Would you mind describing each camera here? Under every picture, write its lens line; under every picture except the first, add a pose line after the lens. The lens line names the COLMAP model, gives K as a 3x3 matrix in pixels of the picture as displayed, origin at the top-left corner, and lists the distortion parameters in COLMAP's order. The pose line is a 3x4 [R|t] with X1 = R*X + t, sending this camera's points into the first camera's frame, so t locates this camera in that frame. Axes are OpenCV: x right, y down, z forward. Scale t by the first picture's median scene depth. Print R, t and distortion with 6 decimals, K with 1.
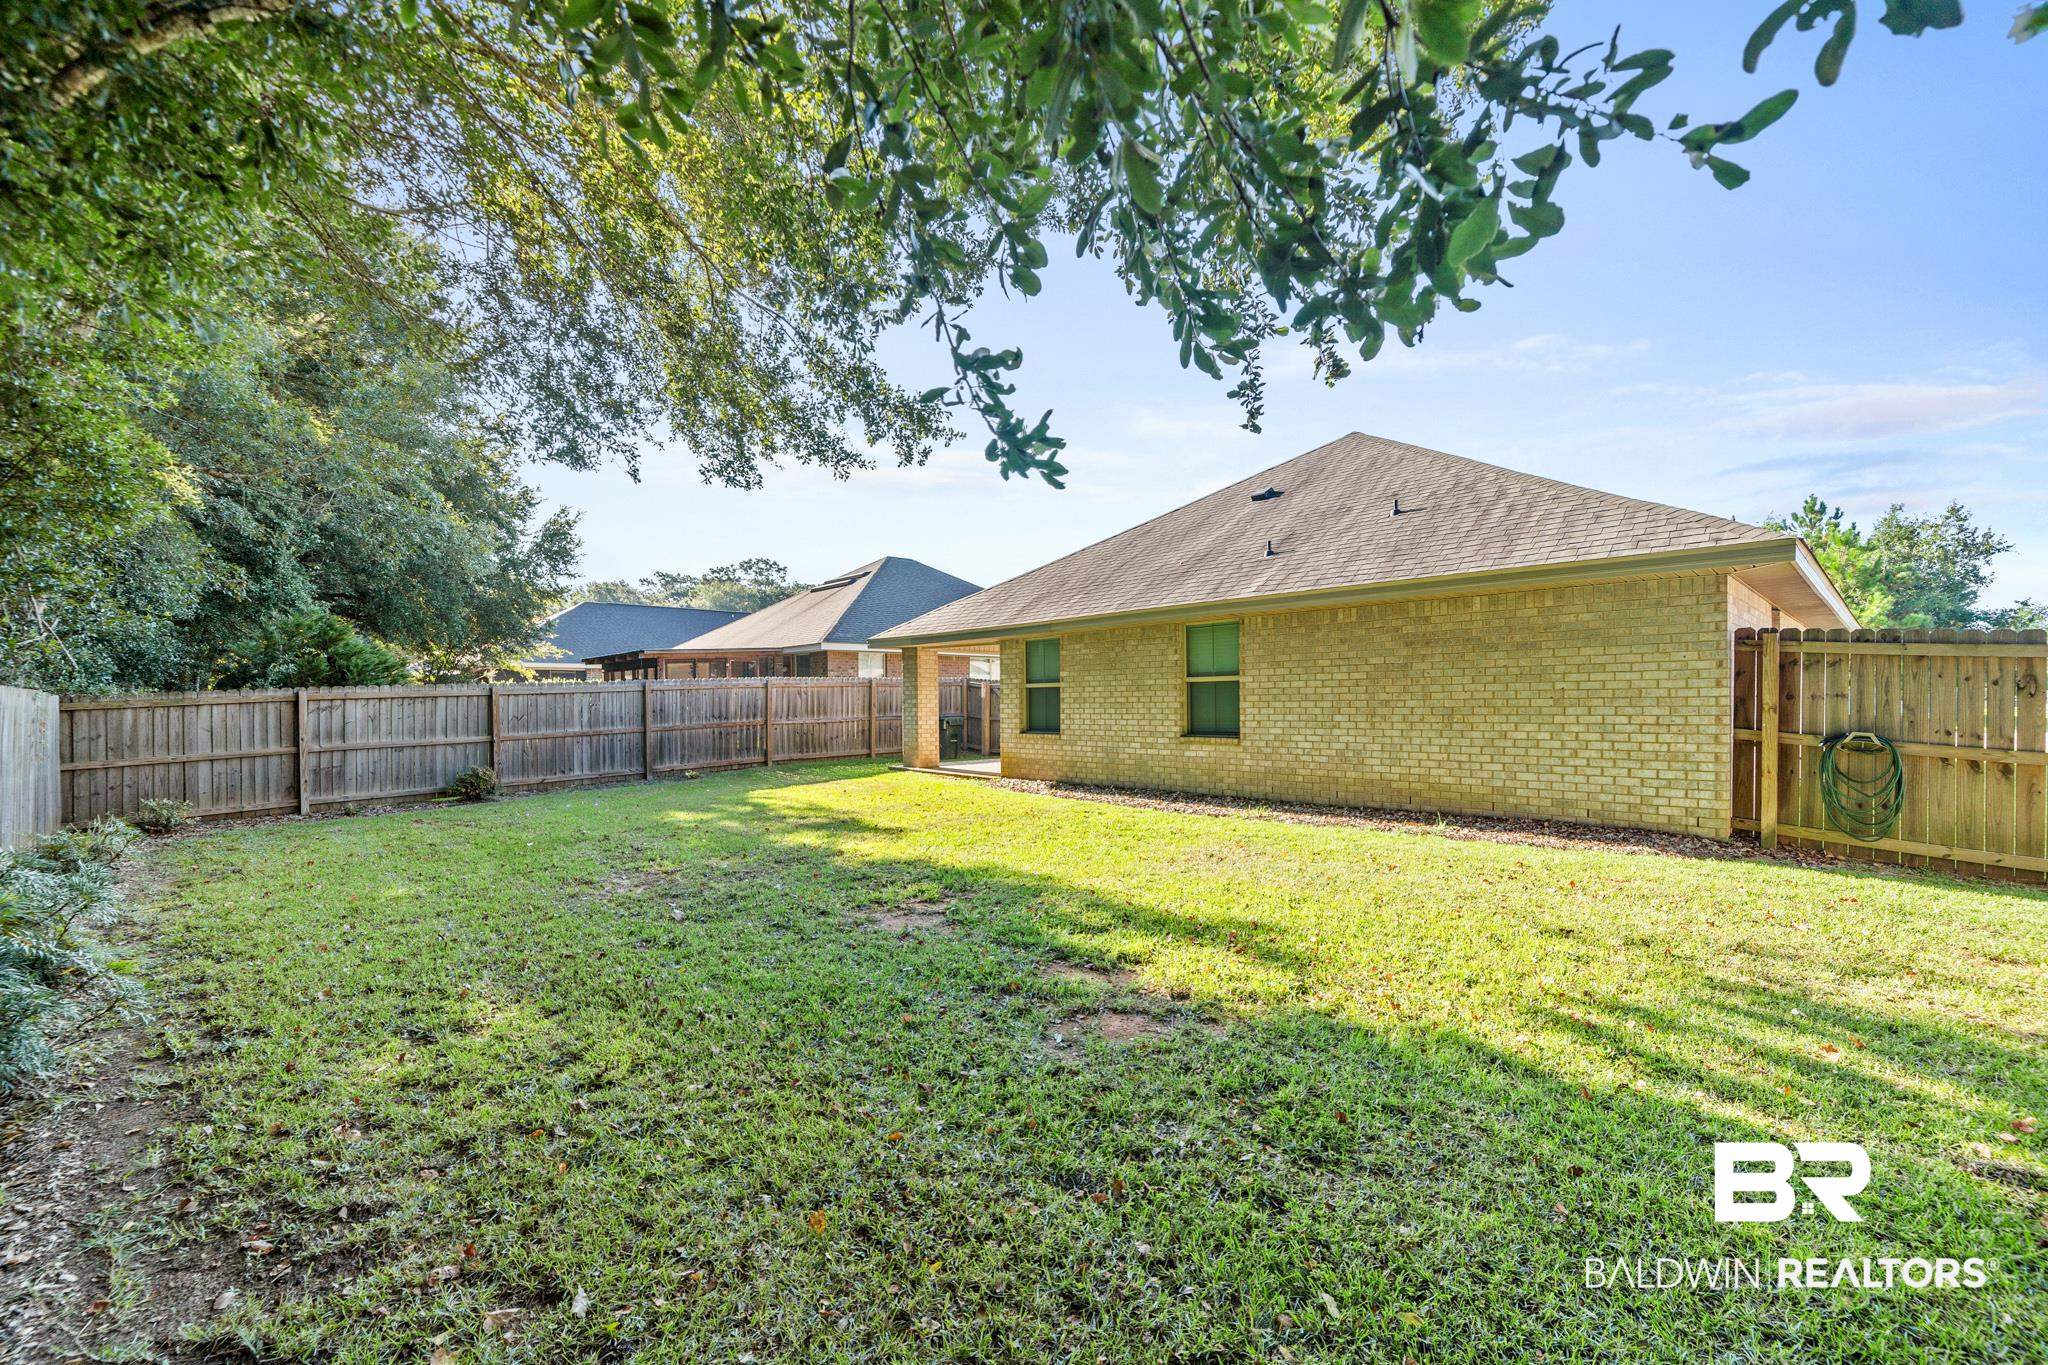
lens RADIAL K [[837.3, 0, 961.5], [0, 837.3, 694.8], [0, 0, 1]] dist [0.007653, -0.000147]
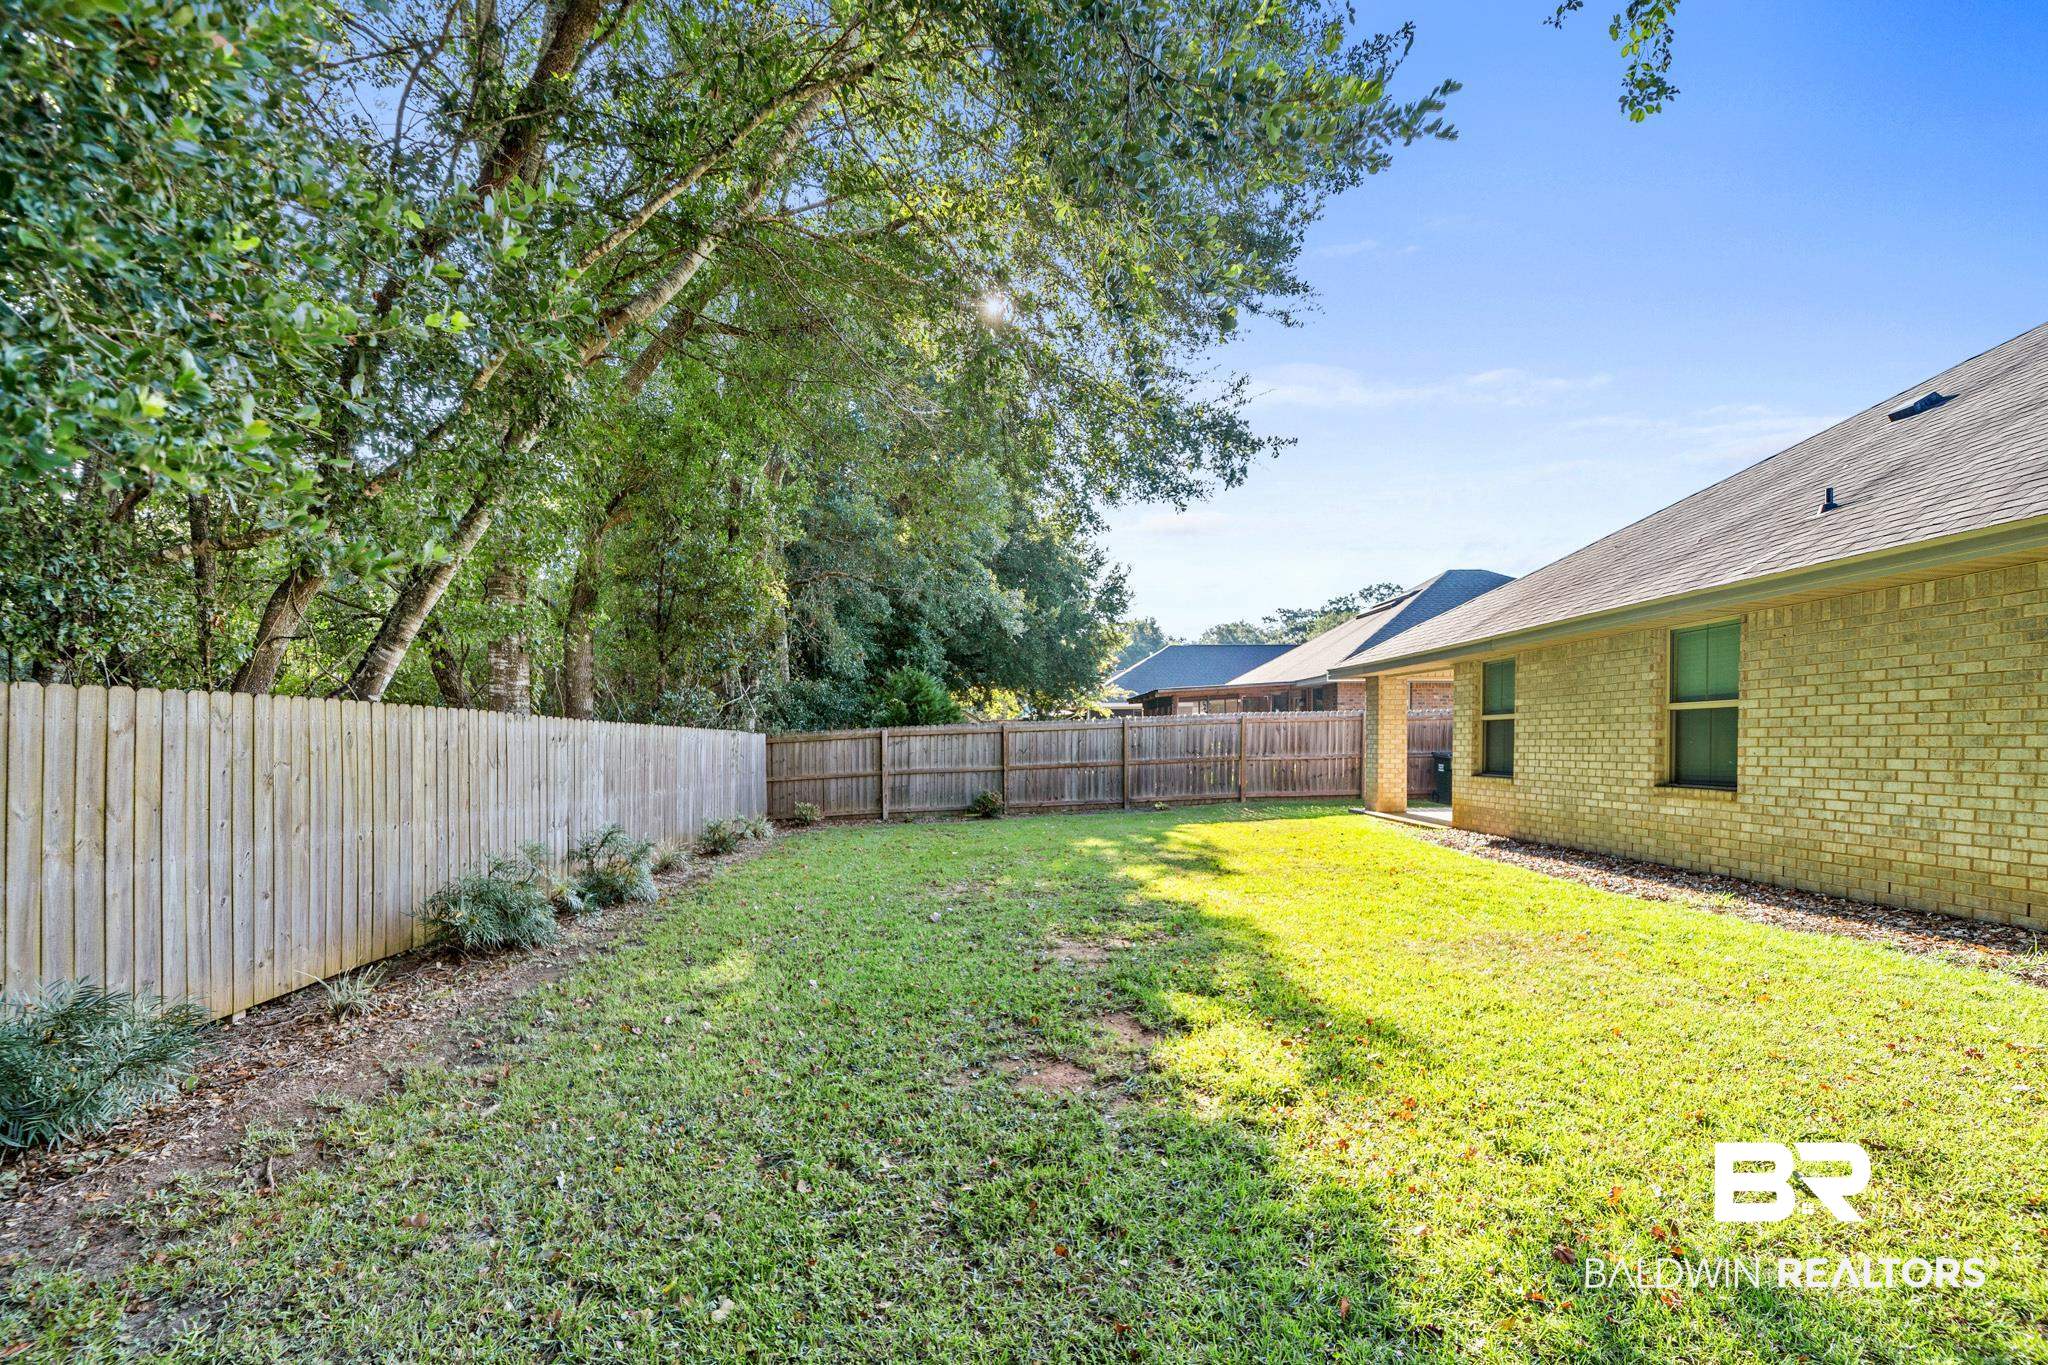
lens RADIAL K [[837.3, 0, 1001.2], [0, 837.3, 746.2], [0, 0, 1]] dist [0.007653, -0.000147]
pose [[0.768554, 0.006817, -0.639748, 0.239153], [0.005331, 0.999840, 0.017059, 0.000341], [0.639762, -0.016522, 0.768395, 0.073828]]
